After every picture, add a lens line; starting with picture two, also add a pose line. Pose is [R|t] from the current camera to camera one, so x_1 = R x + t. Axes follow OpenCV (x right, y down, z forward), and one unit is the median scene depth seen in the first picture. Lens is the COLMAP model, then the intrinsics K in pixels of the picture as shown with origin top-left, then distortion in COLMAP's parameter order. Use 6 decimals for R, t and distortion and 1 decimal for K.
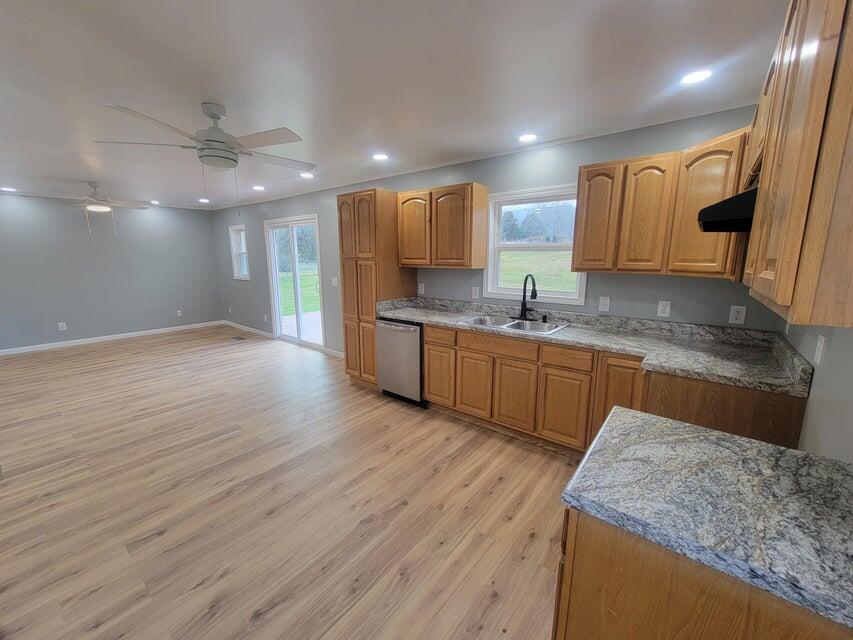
lens RADIAL K [[340.3, 0, 427.4], [0, 340.3, 319.3], [0, 0, 1]] dist [-0.000289, -0.000049]
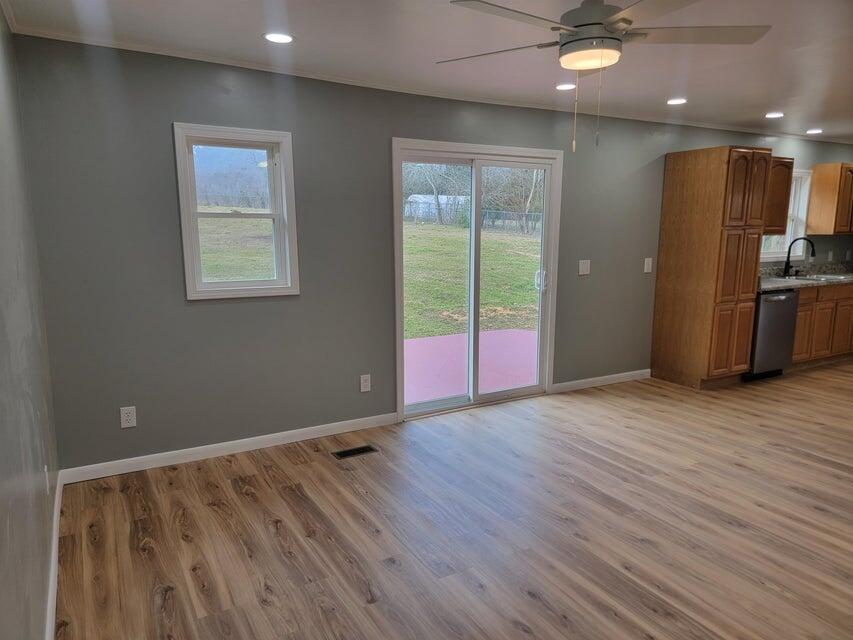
lens RADIAL K [[579.7, 0, 433.6], [0, 579.7, 319.2], [0, 0, 1]] dist [0.105589, -0.071734]
pose [[0.379800, -0.152505, 0.912411, -1.693767], [0.164587, 0.981721, 0.095579, -0.202560], [-0.910309, 0.113870, 0.397958, 1.043532]]
